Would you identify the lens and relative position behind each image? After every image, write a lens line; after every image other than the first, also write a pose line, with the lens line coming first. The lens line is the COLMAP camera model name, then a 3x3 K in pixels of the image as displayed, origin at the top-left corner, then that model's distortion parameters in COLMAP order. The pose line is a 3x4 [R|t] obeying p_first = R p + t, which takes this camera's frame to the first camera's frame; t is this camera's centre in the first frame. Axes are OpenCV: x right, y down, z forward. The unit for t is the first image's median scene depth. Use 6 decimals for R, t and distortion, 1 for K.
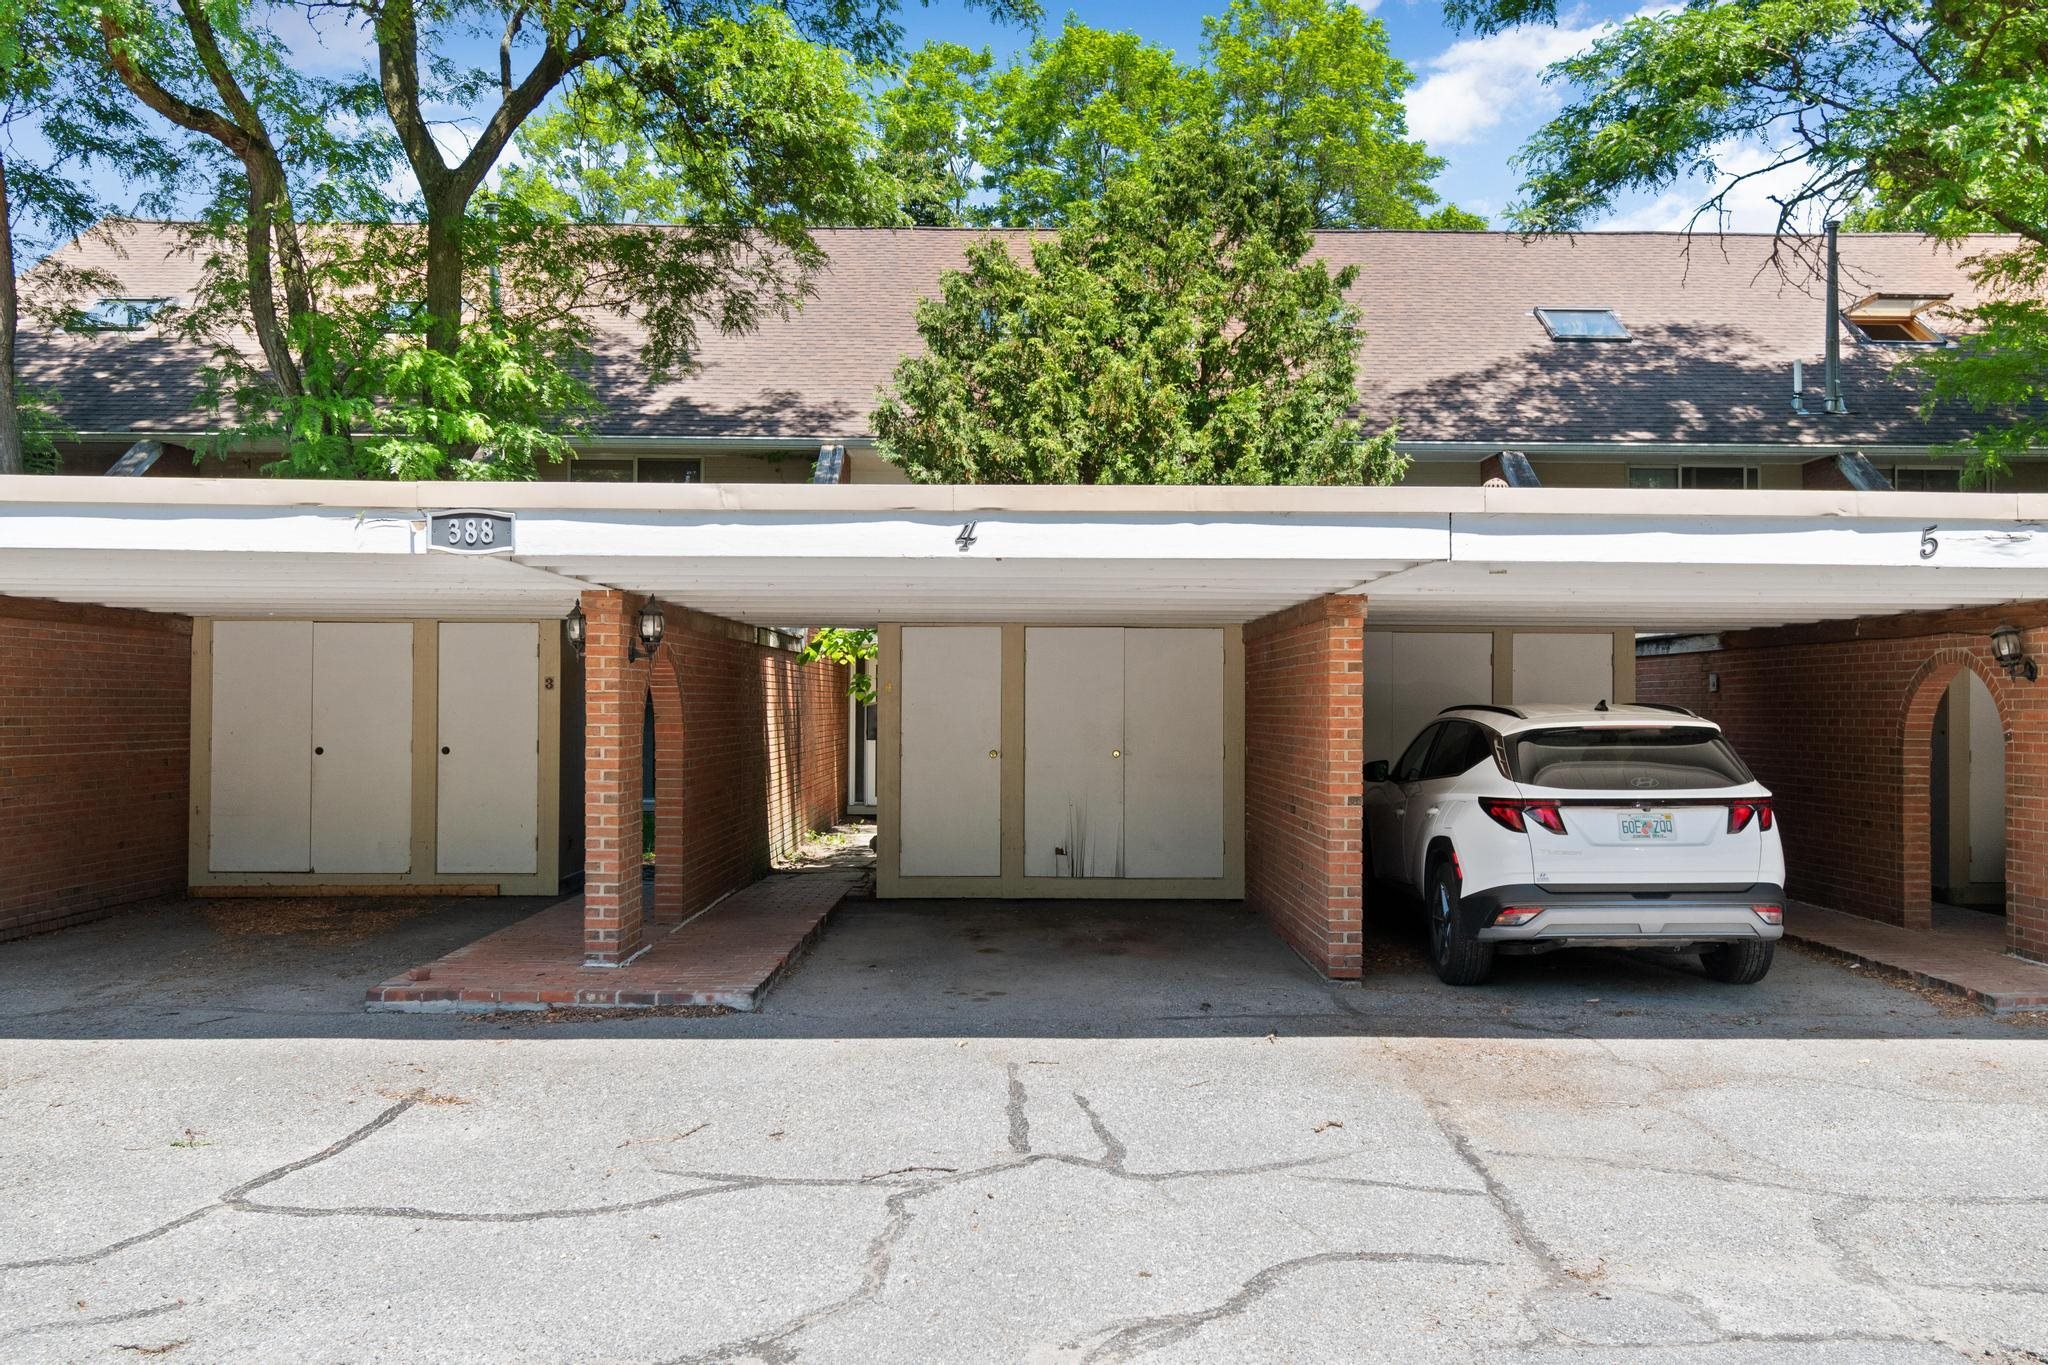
lens RADIAL K [[1729.7, 0, 1025.1], [0, 1729.7, 695.0], [0, 0, 1]] dist [-0.000695, -0.003290]
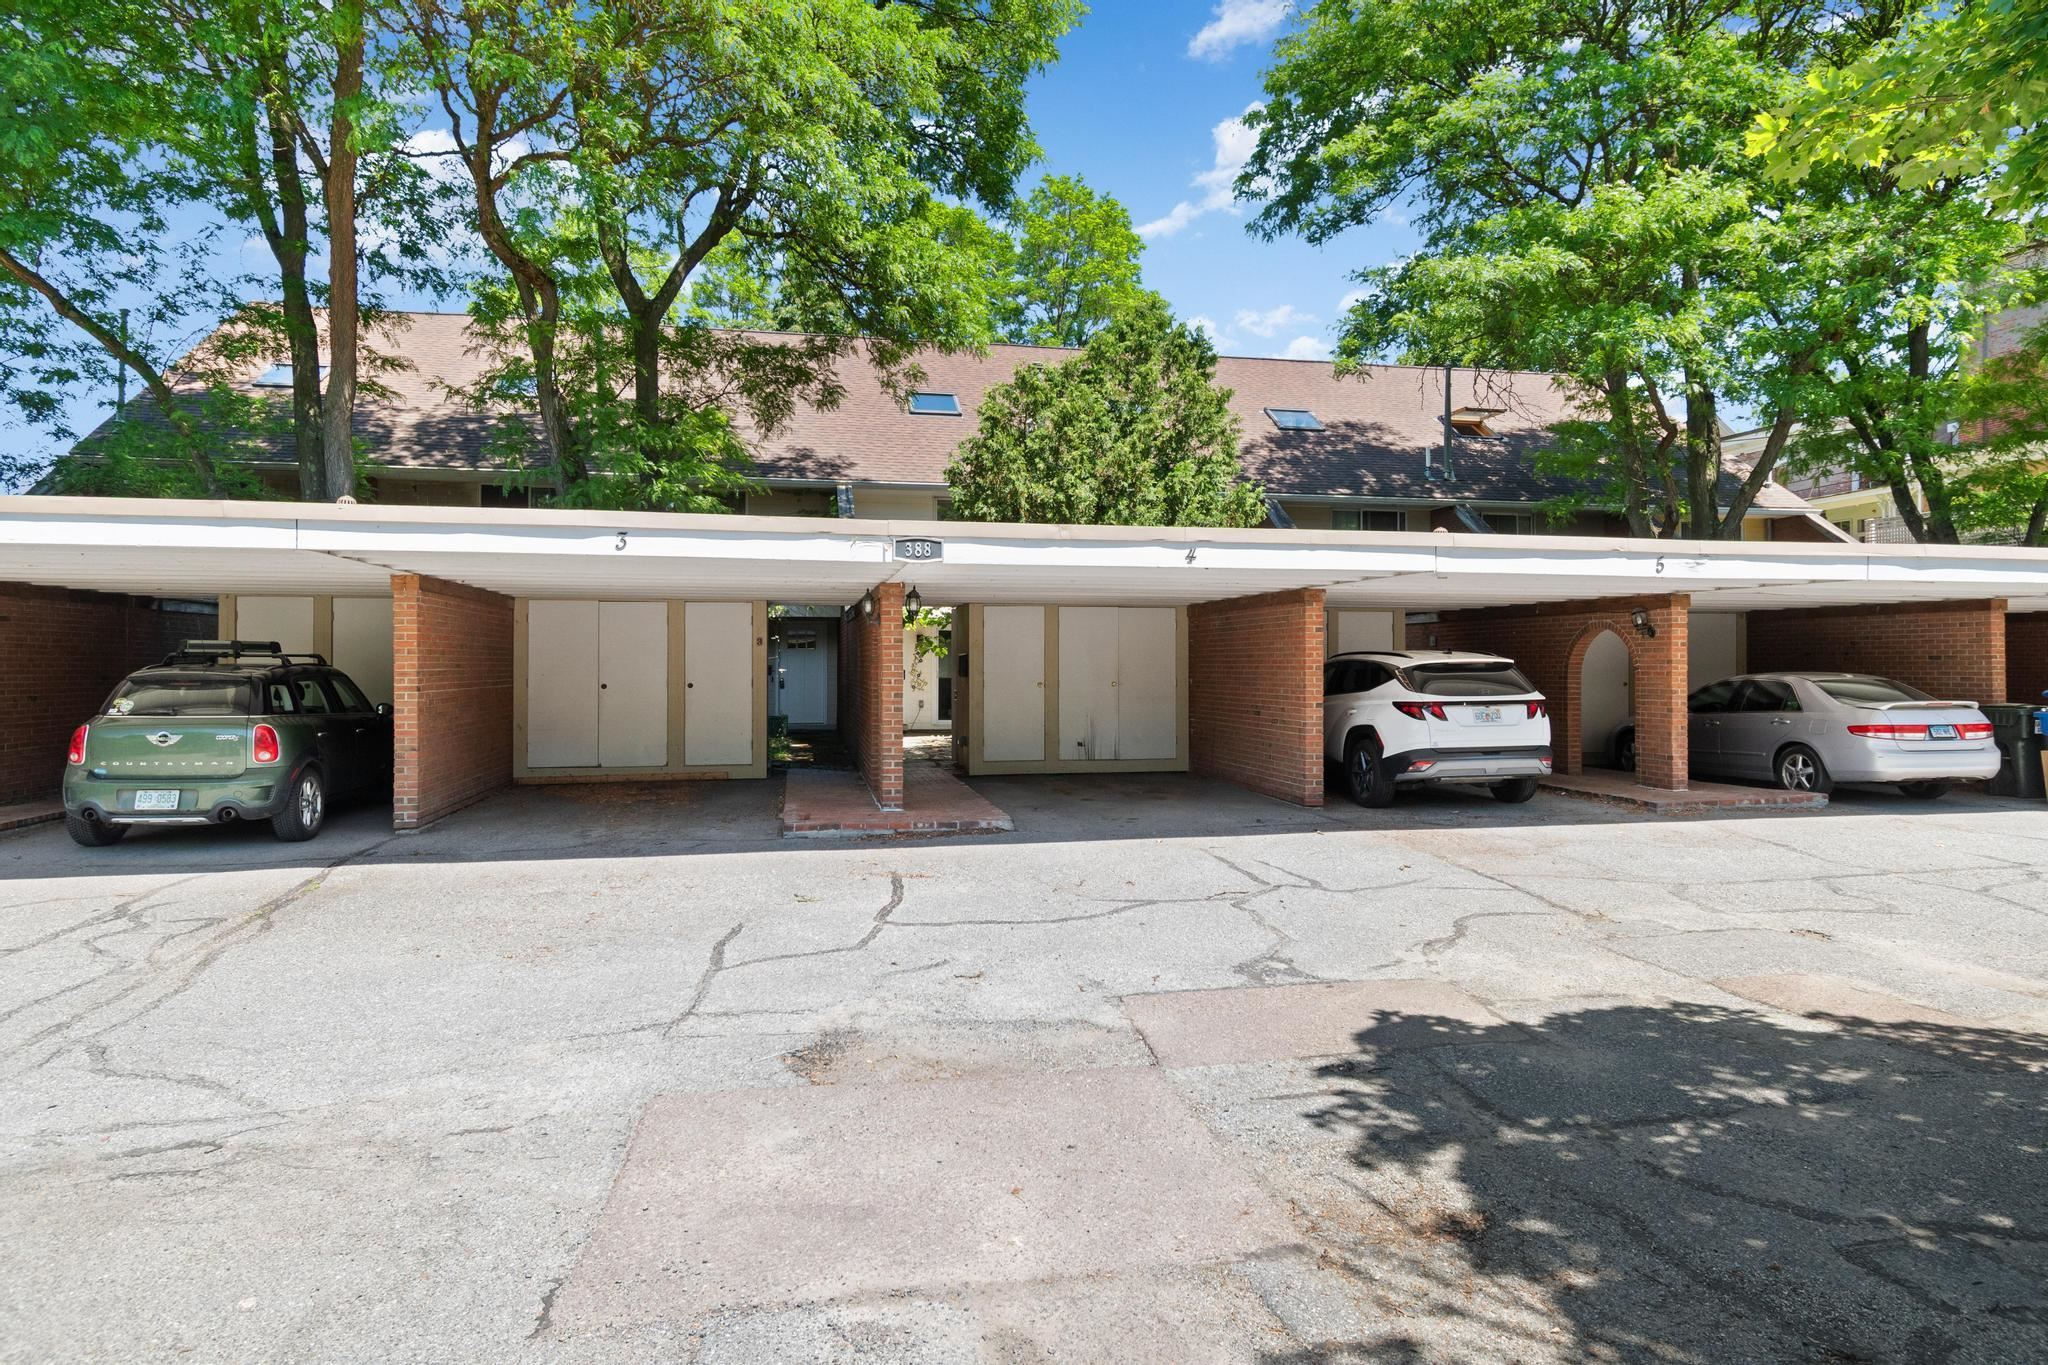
lens RADIAL K [[1239.6, 0, 1023.6], [0, 1239.6, 662.9], [0, 0, 1]] dist [-0.000994, 0.000668]
pose [[0.980454, -0.004654, 0.196691, -0.260831], [0.003658, 0.999979, 0.005424, 0.007247], [-0.196712, -0.004598, 0.980450, -0.134747]]
